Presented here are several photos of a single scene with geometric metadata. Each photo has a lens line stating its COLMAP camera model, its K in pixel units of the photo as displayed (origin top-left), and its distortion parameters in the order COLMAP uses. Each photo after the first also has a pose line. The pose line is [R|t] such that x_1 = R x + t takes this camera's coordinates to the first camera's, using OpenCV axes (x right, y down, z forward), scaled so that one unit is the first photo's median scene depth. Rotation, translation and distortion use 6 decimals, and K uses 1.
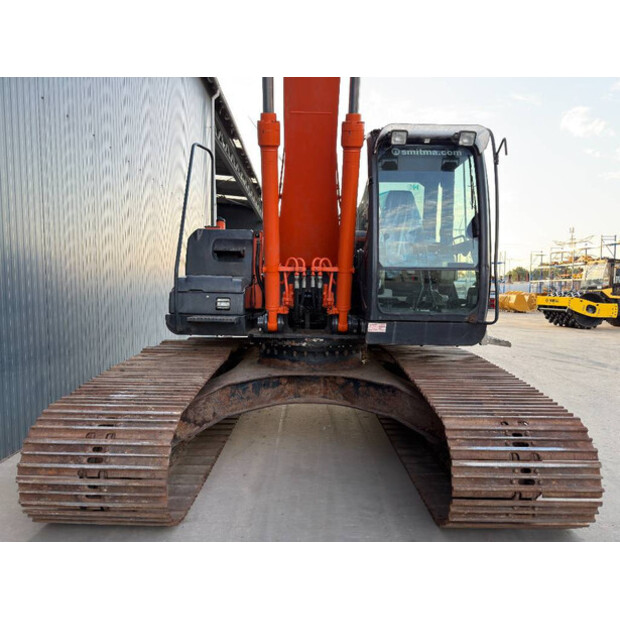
lens RADIAL K [[448.3, 0, 308.4], [0, 448.3, 319.4], [0, 0, 1]] dist [0.065553, -0.079953]
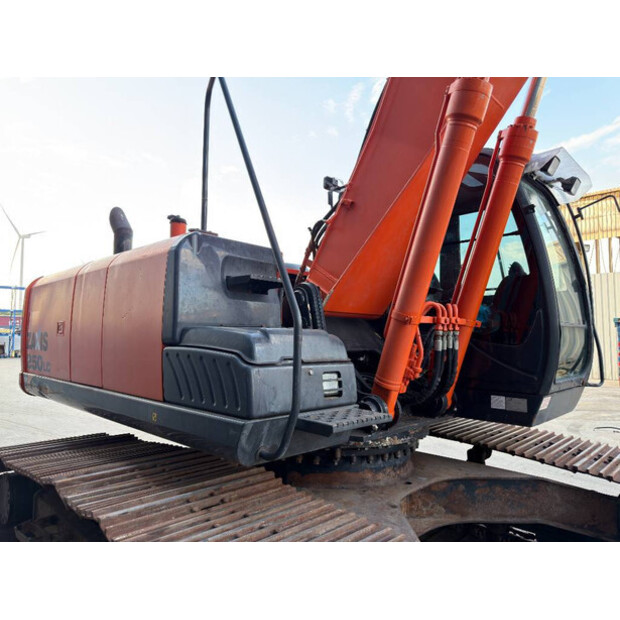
lens RADIAL K [[448.3, 0, 308.4], [0, 448.3, 319.4], [0, 0, 1]] dist [0.065553, -0.079953]
pose [[0.696001, 0.024853, 0.717611, -0.575212], [0.052828, 0.994920, -0.085694, -0.065670], [-0.716095, 0.097553, 0.691152, 0.663718]]
